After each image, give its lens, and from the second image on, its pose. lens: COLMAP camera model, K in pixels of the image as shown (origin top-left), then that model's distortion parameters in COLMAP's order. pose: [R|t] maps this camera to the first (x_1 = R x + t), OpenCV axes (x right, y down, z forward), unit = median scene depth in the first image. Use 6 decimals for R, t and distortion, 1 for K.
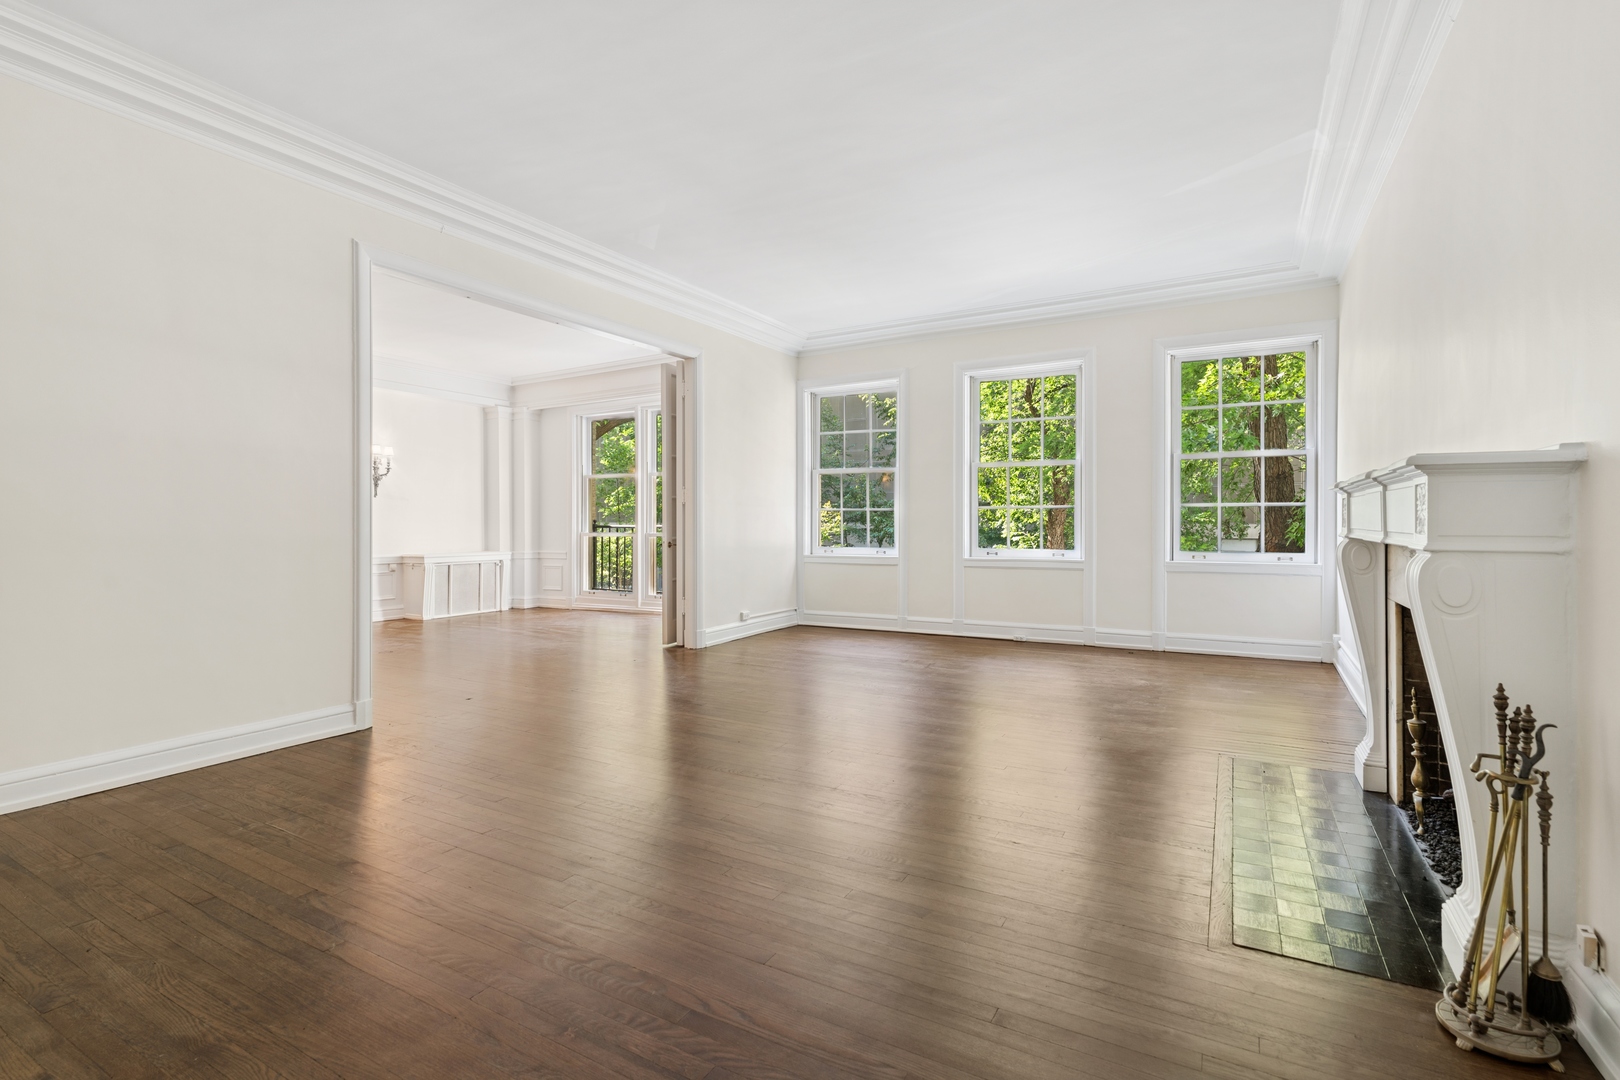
lens RADIAL K [[728.5, 0, 799.6], [0, 728.5, 522.9], [0, 0, 1]] dist [-0.002553, 0.001878]
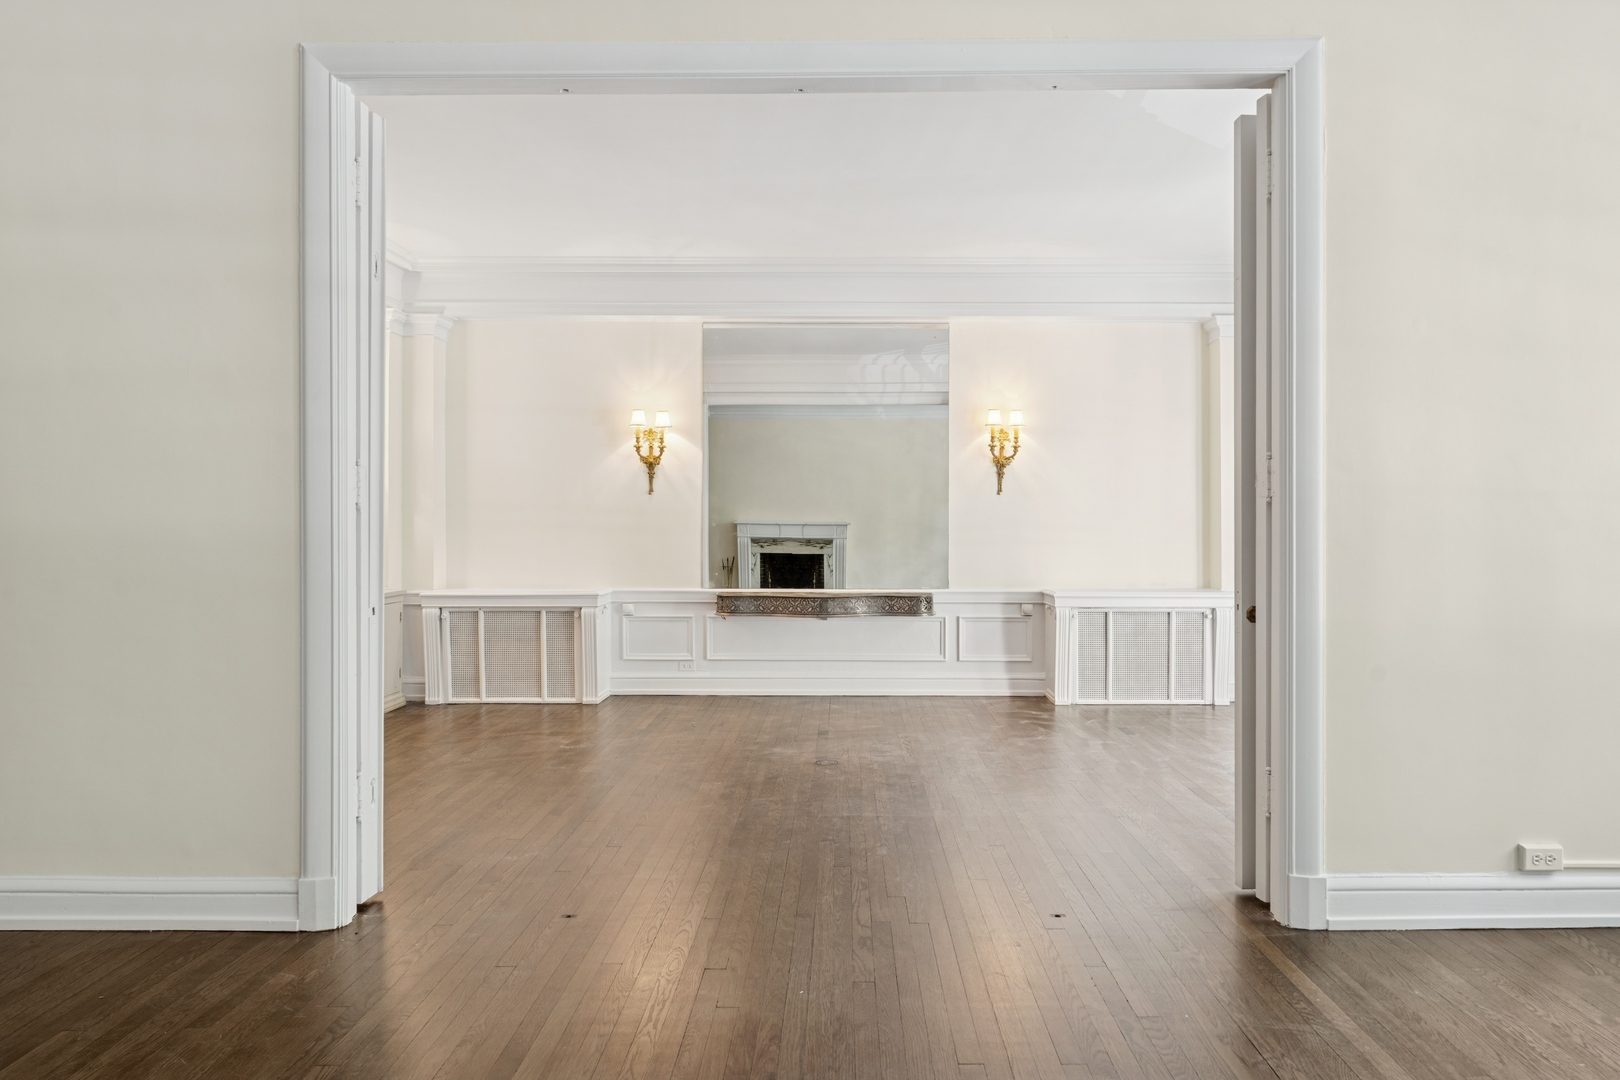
lens RADIAL K [[1083.9, 0, 815.3], [0, 1083.9, 529.0], [0, 0, 1]] dist [0.006985, -0.000246]
pose [[0.510065, 0.007204, -0.860106, 0.129459], [-0.003171, 0.999974, 0.006495, -0.011399], [0.860130, -0.000585, 0.510074, 0.391386]]
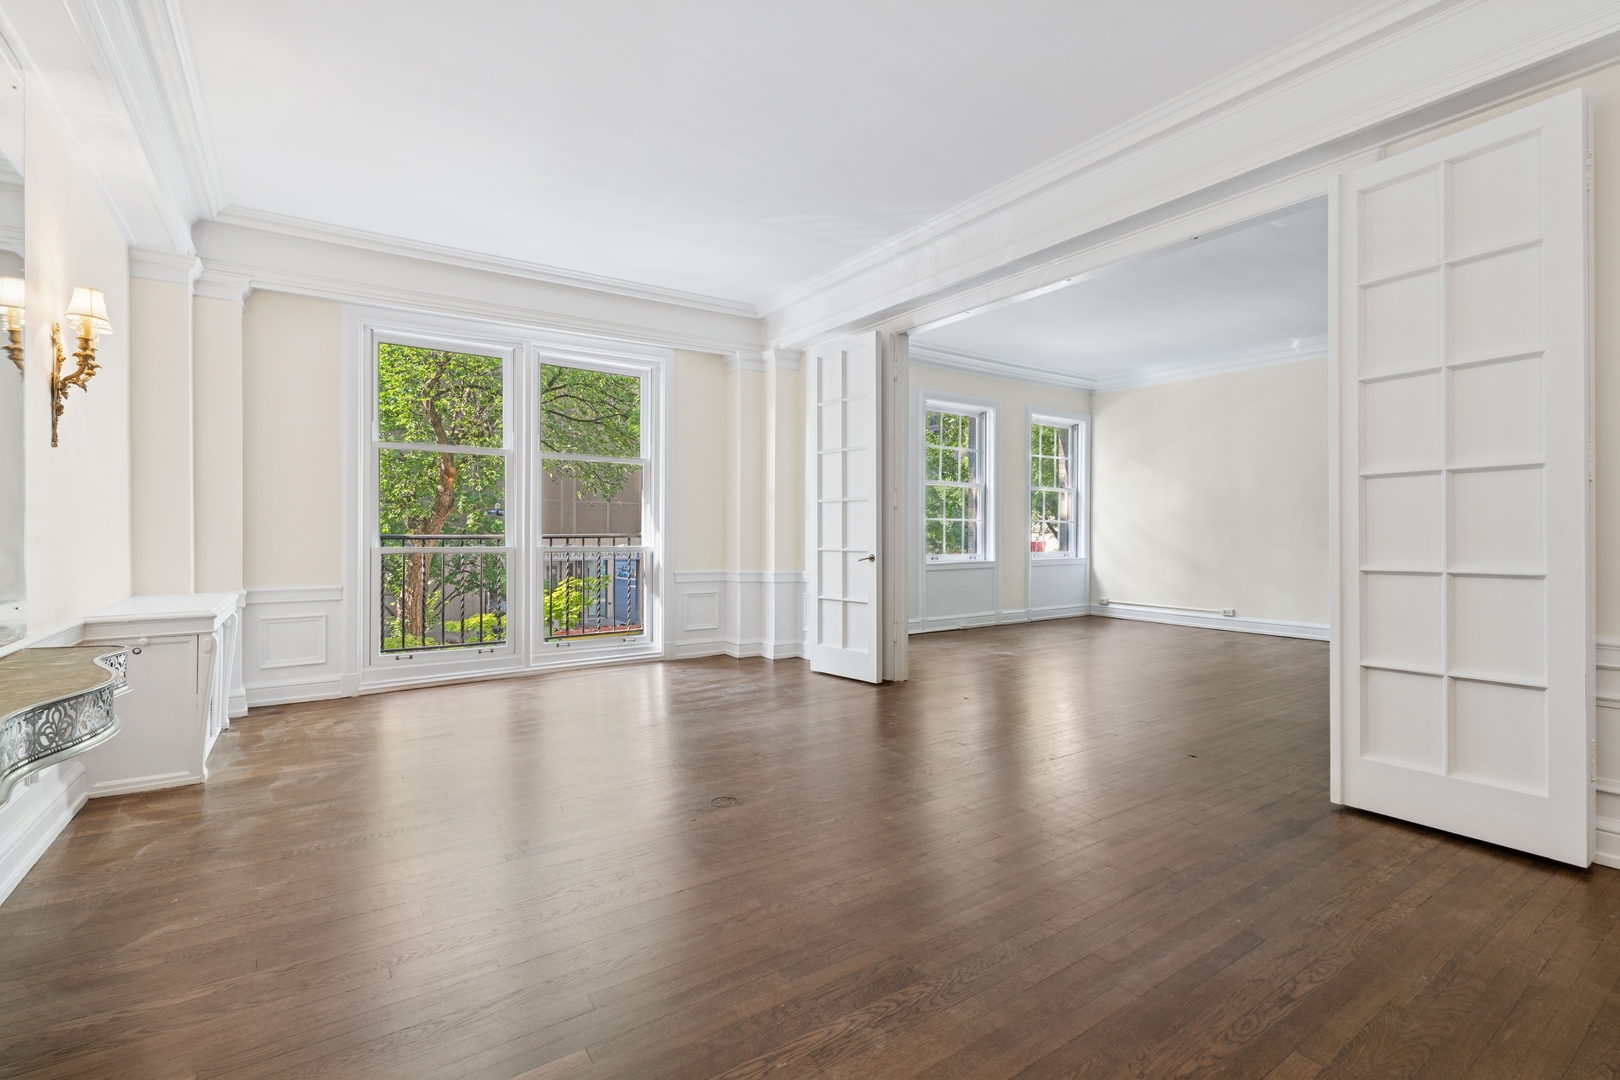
lens RADIAL K [[728.5, 0, 794.9], [0, 728.5, 536.1], [0, 0, 1]] dist [-0.002553, 0.001878]
pose [[0.445957, 0.000144, 0.895055, -0.720390], [-0.001864, 0.999998, 0.000768, 0.003903], [-0.895053, -0.002011, 0.445956, 0.553496]]
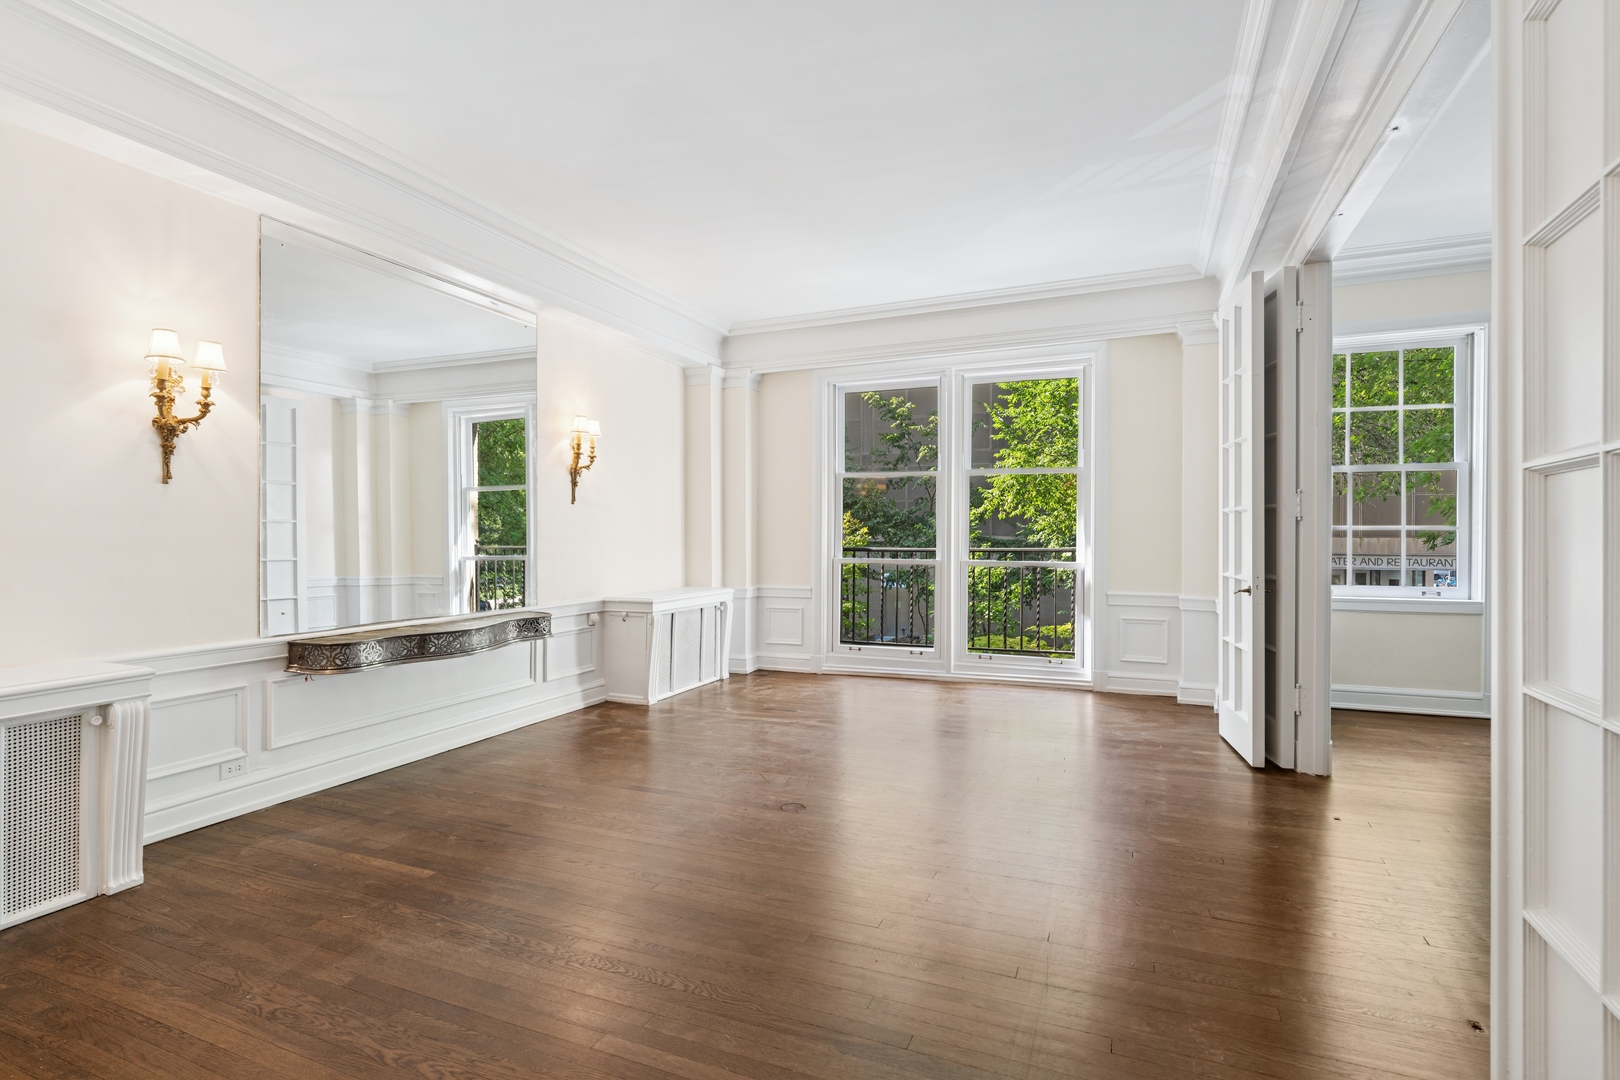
lens RADIAL K [[773.0, 0, 806.4], [0, 773.0, 534.3], [0, 0, 1]] dist [-0.011556, -0.001263]
pose [[0.993133, 0.001831, 0.116979, -0.461823], [-0.001873, 0.999998, 0.000247, -0.010498], [-0.116978, -0.000465, 0.993134, 0.339297]]
